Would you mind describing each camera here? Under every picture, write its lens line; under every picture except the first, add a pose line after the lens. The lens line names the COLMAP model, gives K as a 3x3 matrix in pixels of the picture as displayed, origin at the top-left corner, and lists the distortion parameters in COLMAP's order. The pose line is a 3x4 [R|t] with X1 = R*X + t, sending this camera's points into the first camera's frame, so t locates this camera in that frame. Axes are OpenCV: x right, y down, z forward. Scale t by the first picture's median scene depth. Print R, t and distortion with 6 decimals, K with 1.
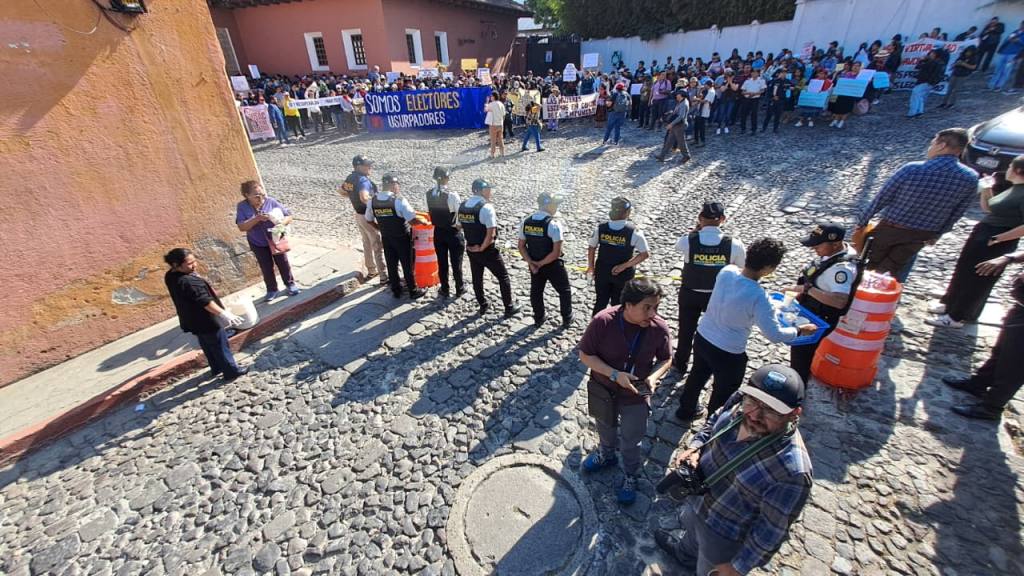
lens RADIAL K [[416.8, 0, 508.5], [0, 416.8, 292.4], [0, 0, 1]] dist [0.001121, 0.006596]
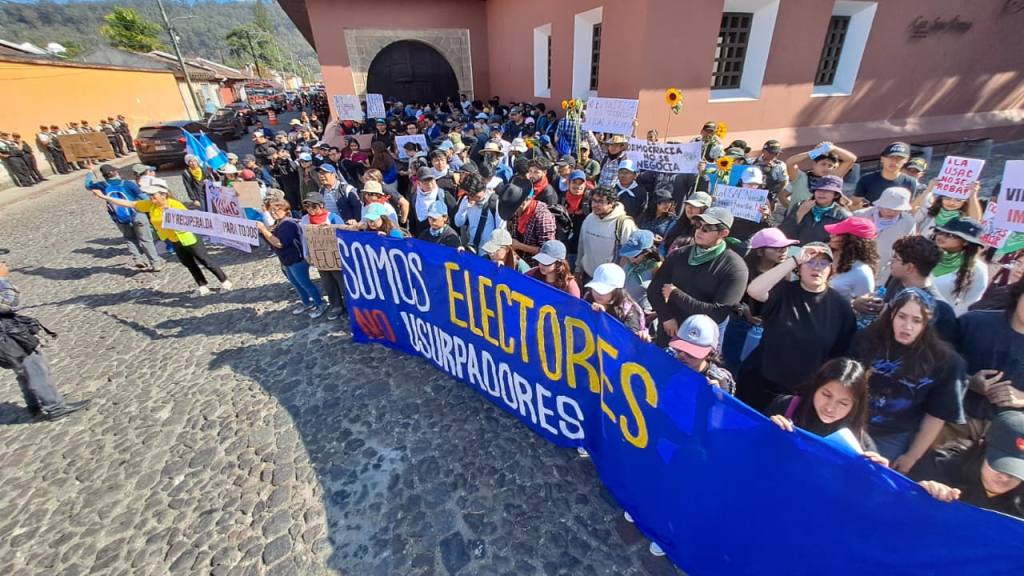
lens RADIAL K [[416.8, 0, 508.5], [0, 416.8, 292.4], [0, 0, 1]] dist [0.001121, 0.006596]
pose [[0.691120, 0.309137, -0.653289, -0.079907], [-0.331462, 0.938815, 0.093592, -0.477304], [0.642251, 0.151857, 0.751301, 0.844154]]
